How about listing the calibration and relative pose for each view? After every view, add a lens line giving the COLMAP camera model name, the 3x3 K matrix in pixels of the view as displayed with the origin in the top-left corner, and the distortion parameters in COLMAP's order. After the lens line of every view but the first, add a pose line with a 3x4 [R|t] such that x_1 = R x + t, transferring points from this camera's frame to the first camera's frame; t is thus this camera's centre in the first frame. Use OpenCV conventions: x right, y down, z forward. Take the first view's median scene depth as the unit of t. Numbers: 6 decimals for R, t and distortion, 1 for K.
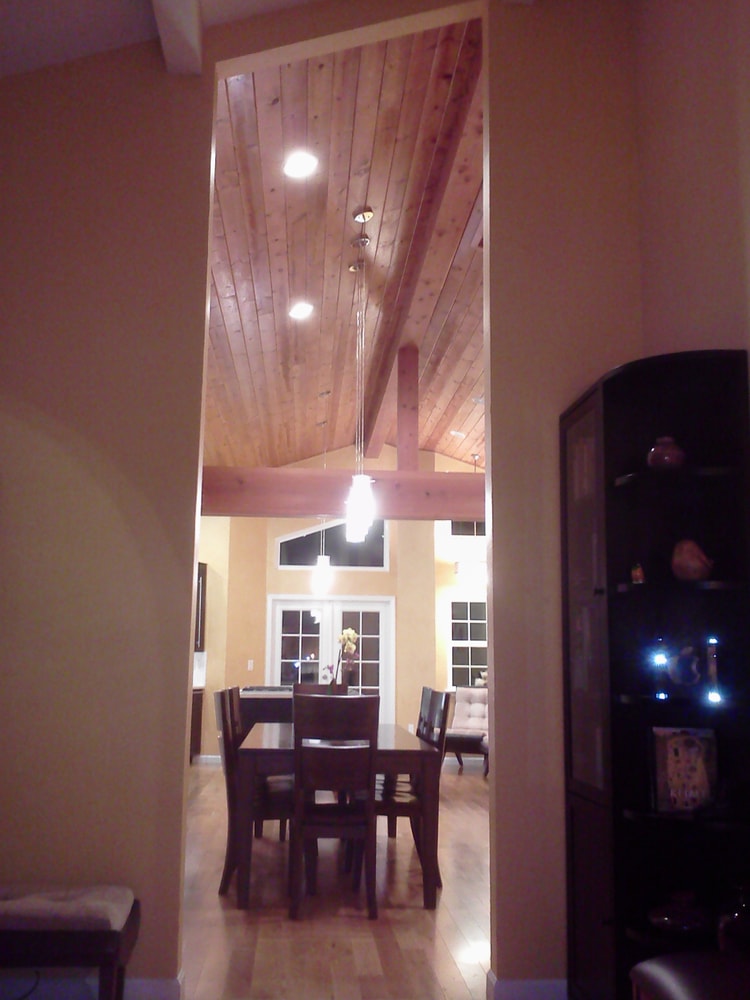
lens RADIAL K [[992.7, 0, 344.1], [0, 992.7, 505.5], [0, 0, 1]] dist [0.090423, -0.194715]
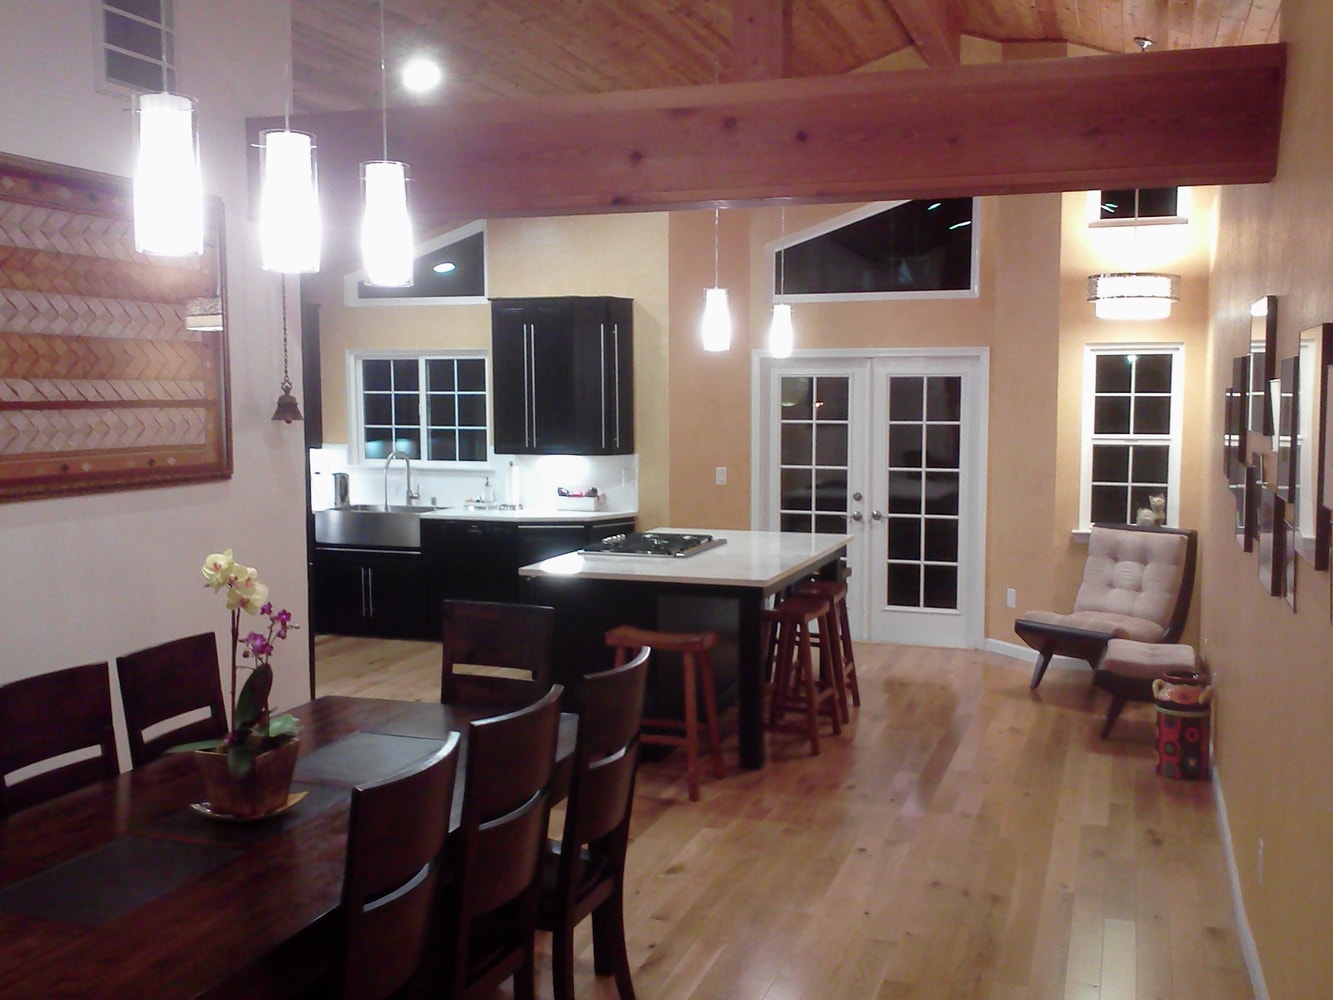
lens RADIAL K [[1323.3, 0, 666.5], [0, 1323.3, 500.0], [0, 0, 1]] dist [0.090423, -0.194715]
pose [[0.927525, 0.018704, -0.373292, 0.159771], [0.068254, 0.973477, 0.218368, 0.006932], [0.367476, -0.228020, 0.901648, 0.306230]]
